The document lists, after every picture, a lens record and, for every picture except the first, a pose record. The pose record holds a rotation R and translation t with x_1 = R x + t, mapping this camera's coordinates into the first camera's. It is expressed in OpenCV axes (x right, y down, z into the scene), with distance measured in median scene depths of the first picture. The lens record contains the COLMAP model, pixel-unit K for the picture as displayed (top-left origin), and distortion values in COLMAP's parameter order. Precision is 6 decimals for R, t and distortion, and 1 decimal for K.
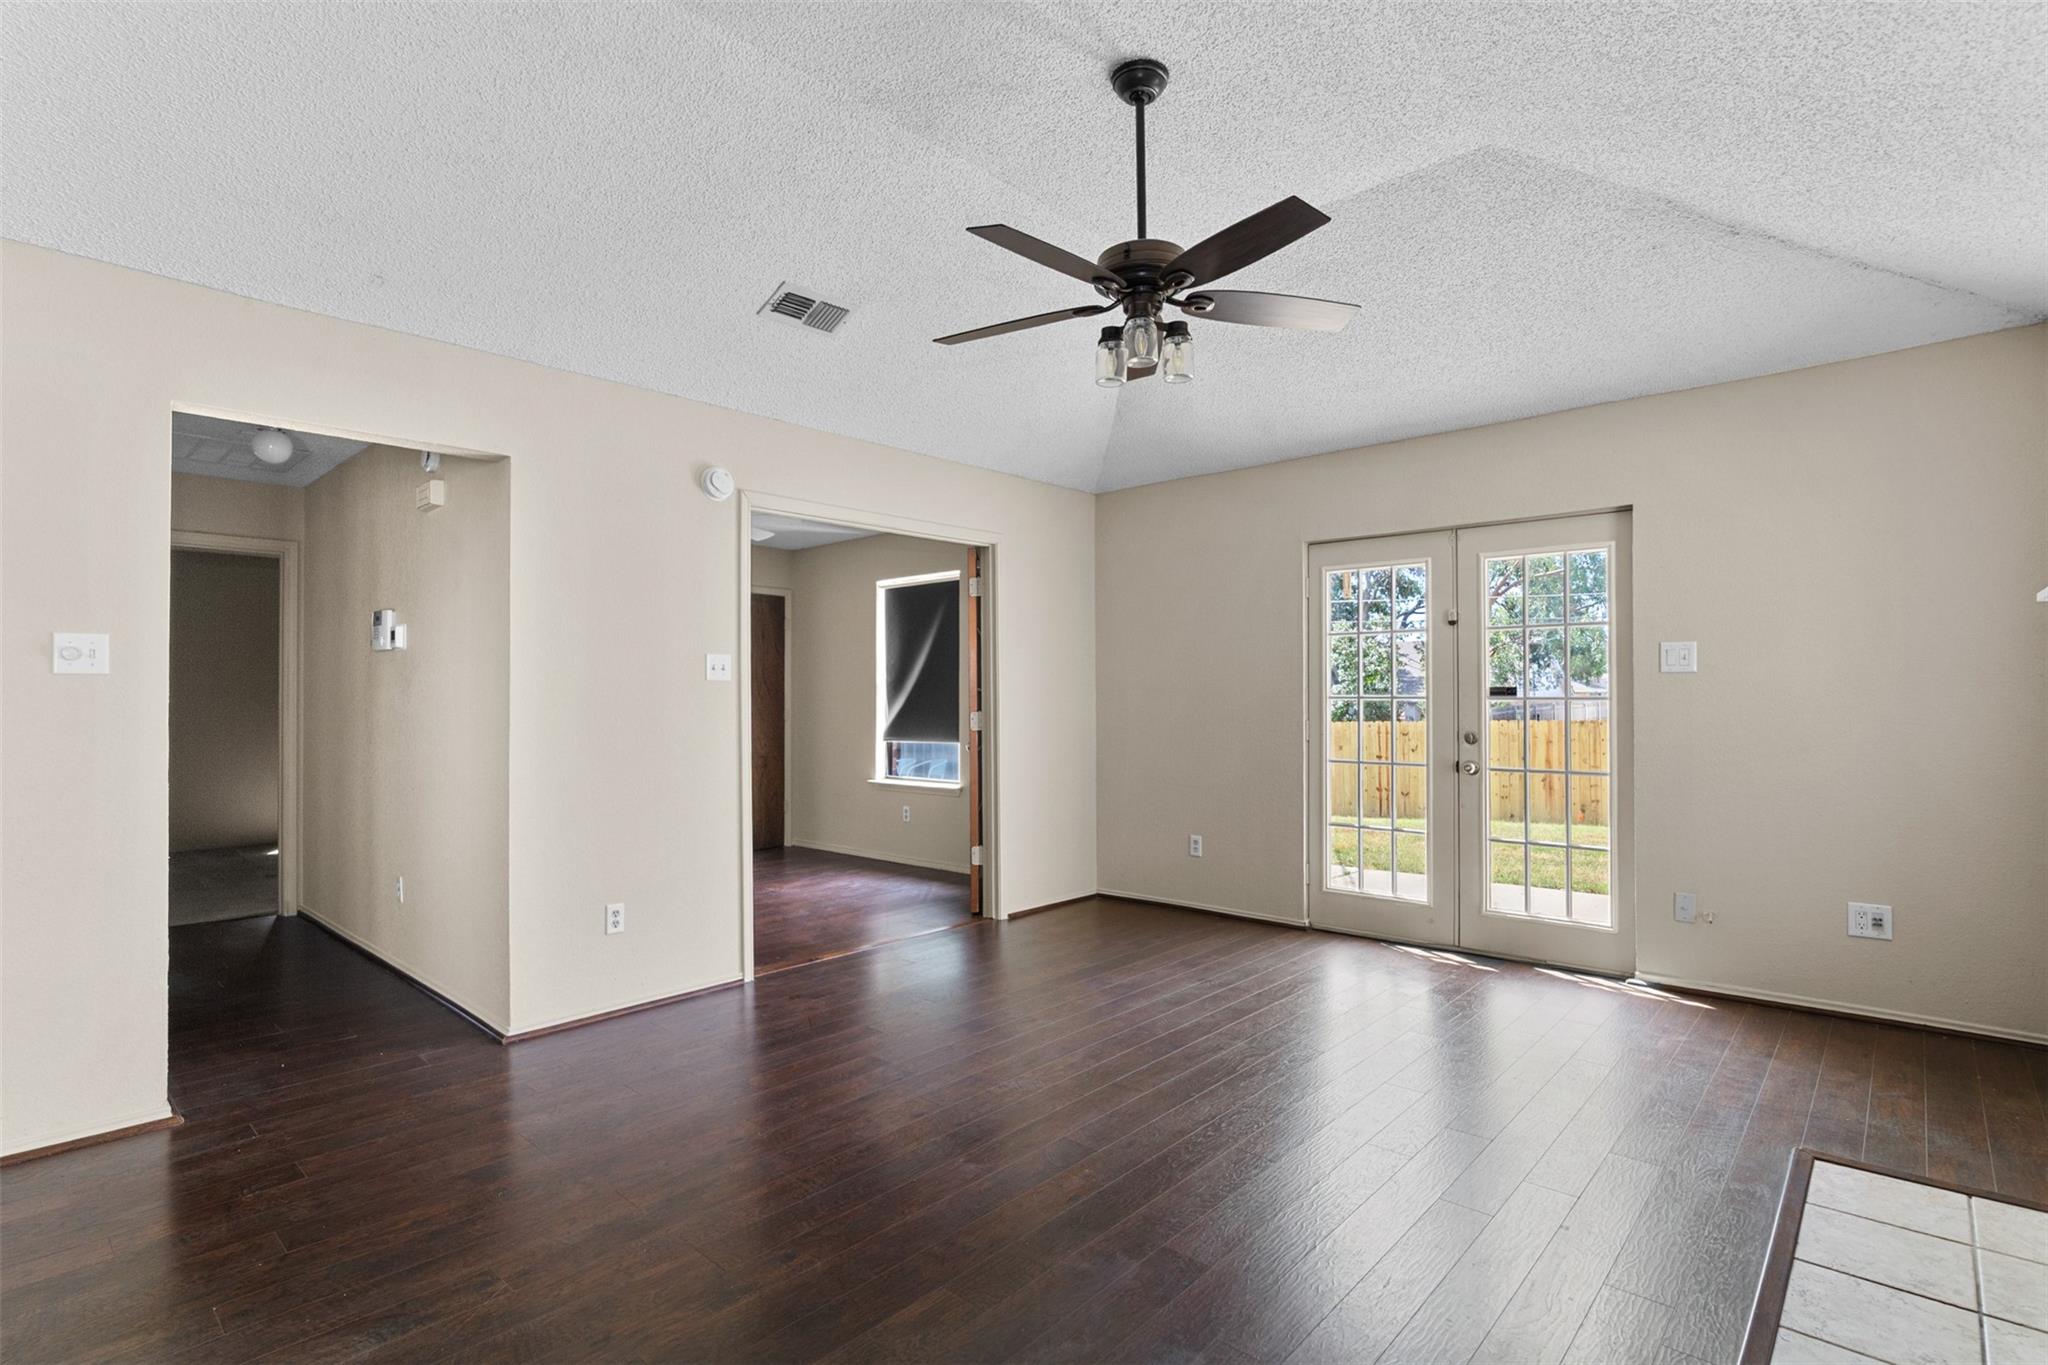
lens RADIAL K [[986.5, 0, 1001.5], [0, 986.5, 681.1], [0, 0, 1]] dist [-0.022208, -0.000178]
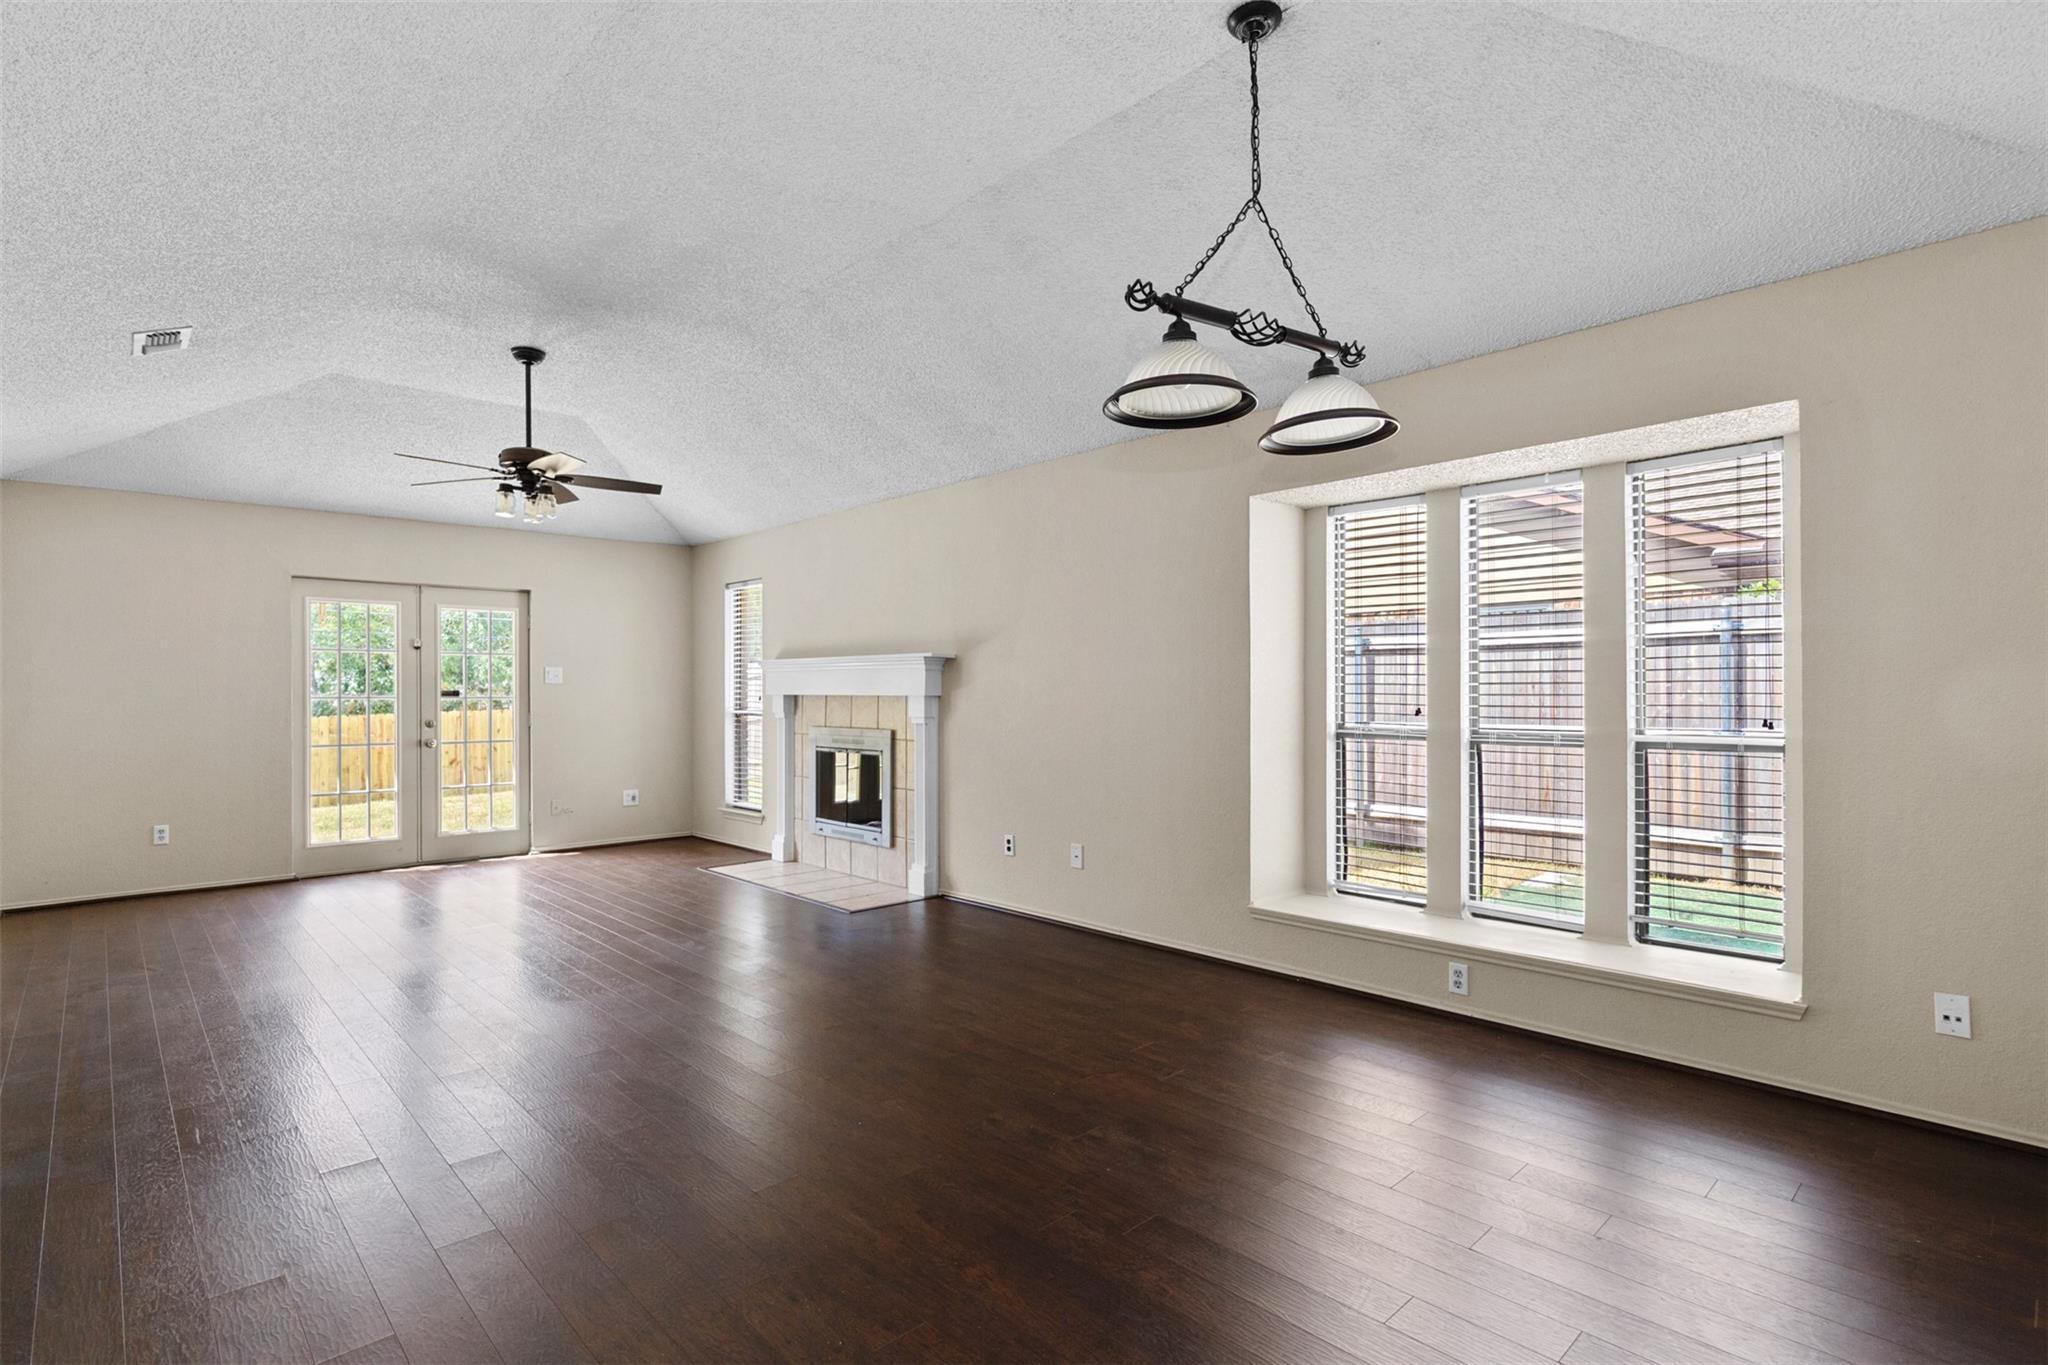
lens RADIAL K [[988.7, 0, 1024.0], [0, 988.7, 682.5], [0, 0, 1]] dist [-0.002227, -0.000581]
pose [[0.064150, 0.014072, 0.997841, -1.020487], [-0.007844, 0.999877, -0.013597, 0.007132], [-0.997909, -0.006954, 0.064252, -0.027821]]
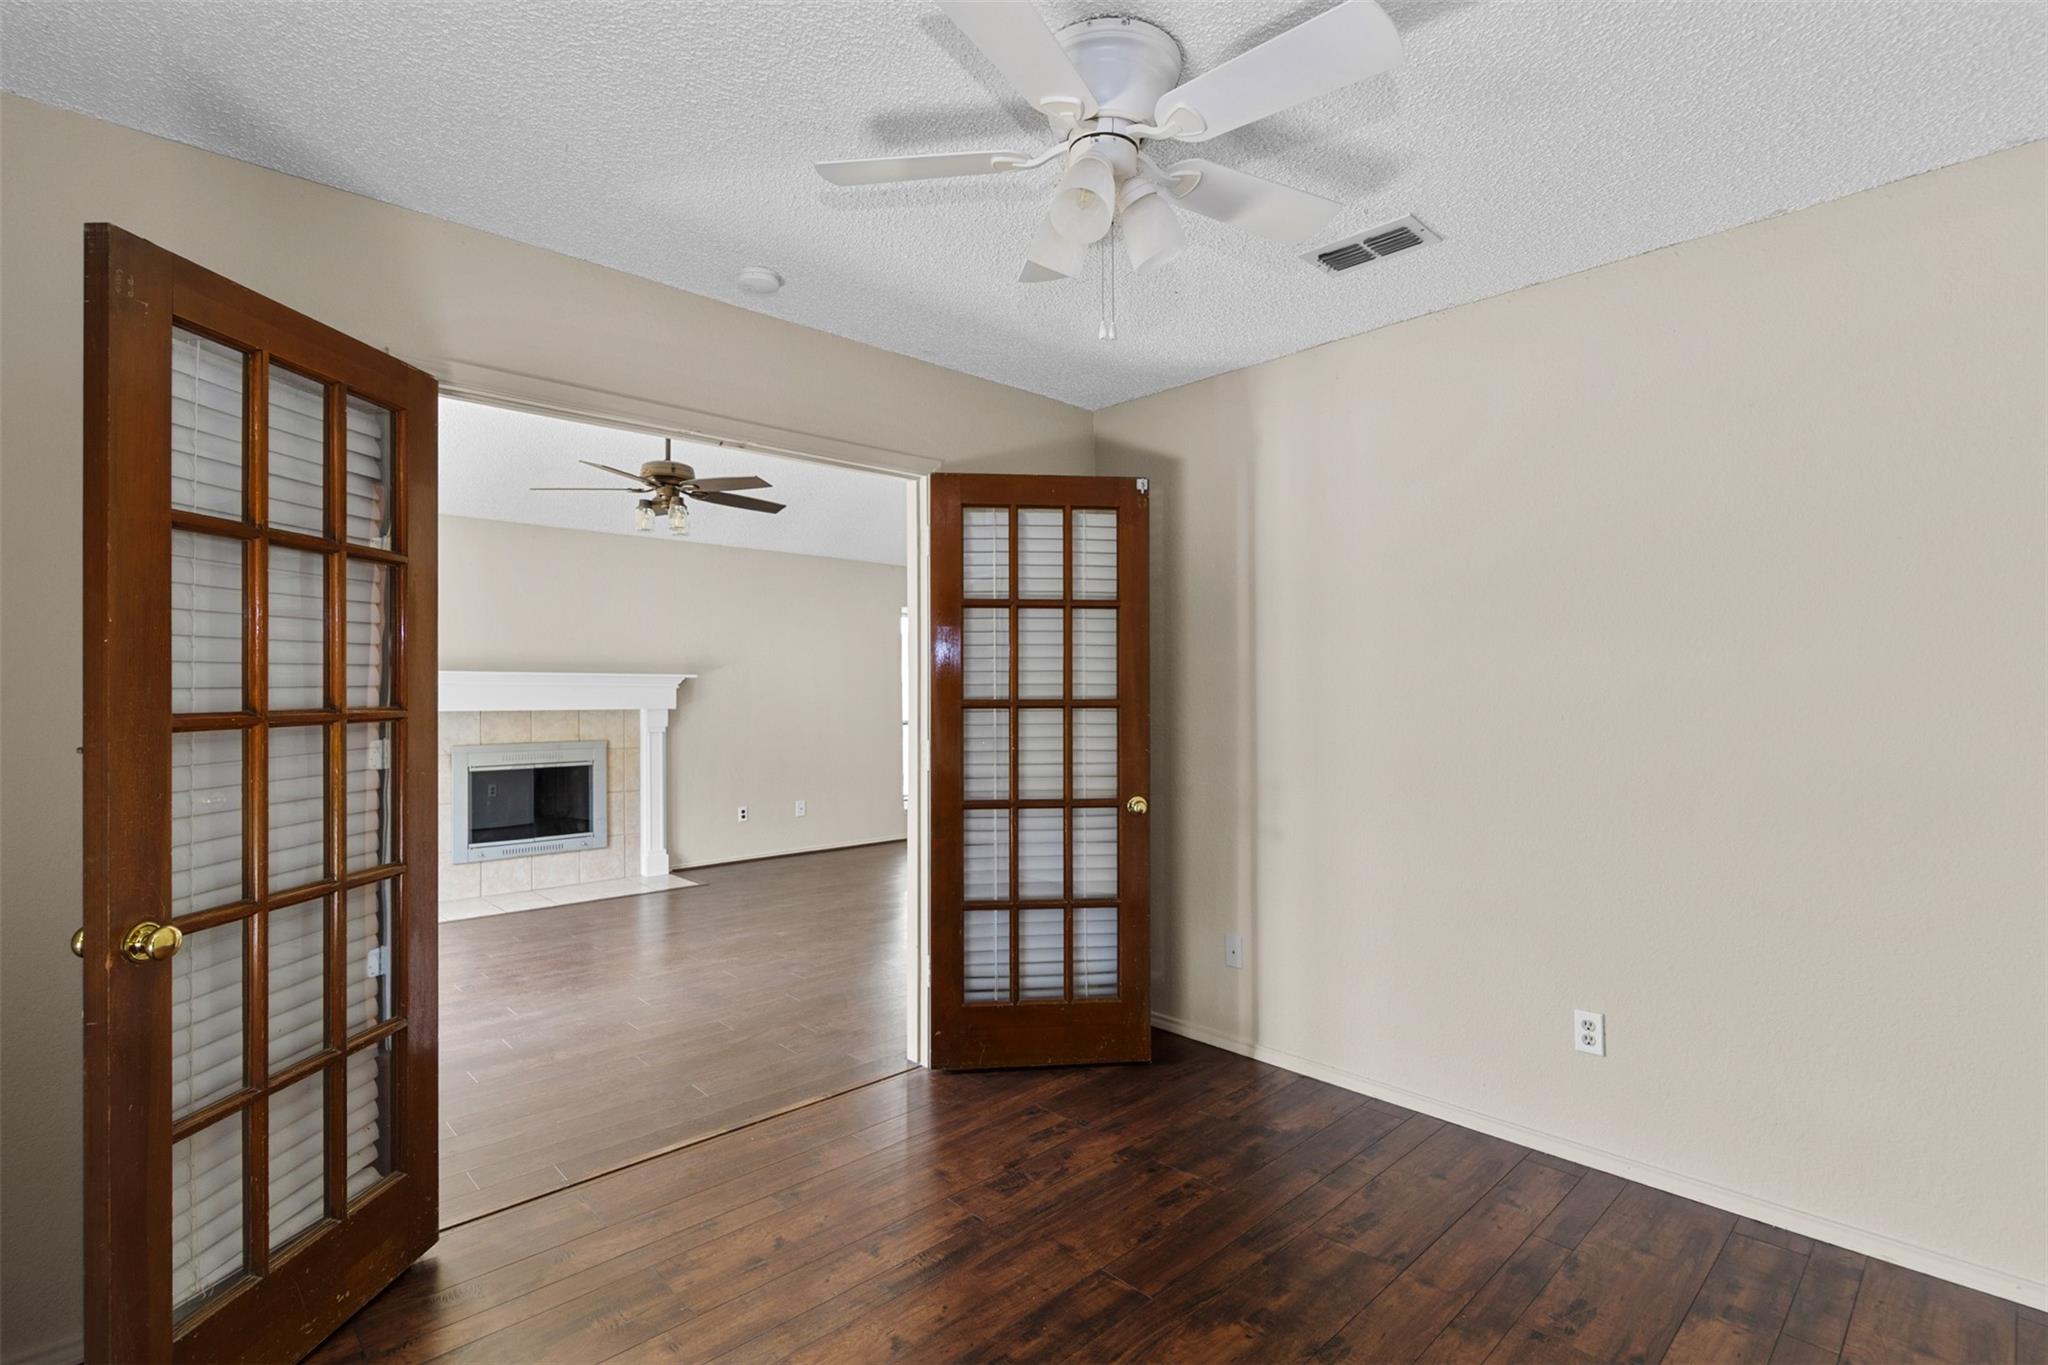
lens RADIAL K [[947.2, 0, 981.1], [0, 947.2, 696.8], [0, 0, 1]] dist [-0.001509, -0.000107]
pose [[-0.996843, 0.012705, 0.078376, -0.348939], [0.011608, 0.999828, -0.014434, 0.015673], [-0.078546, -0.013478, -0.996819, 1.671400]]
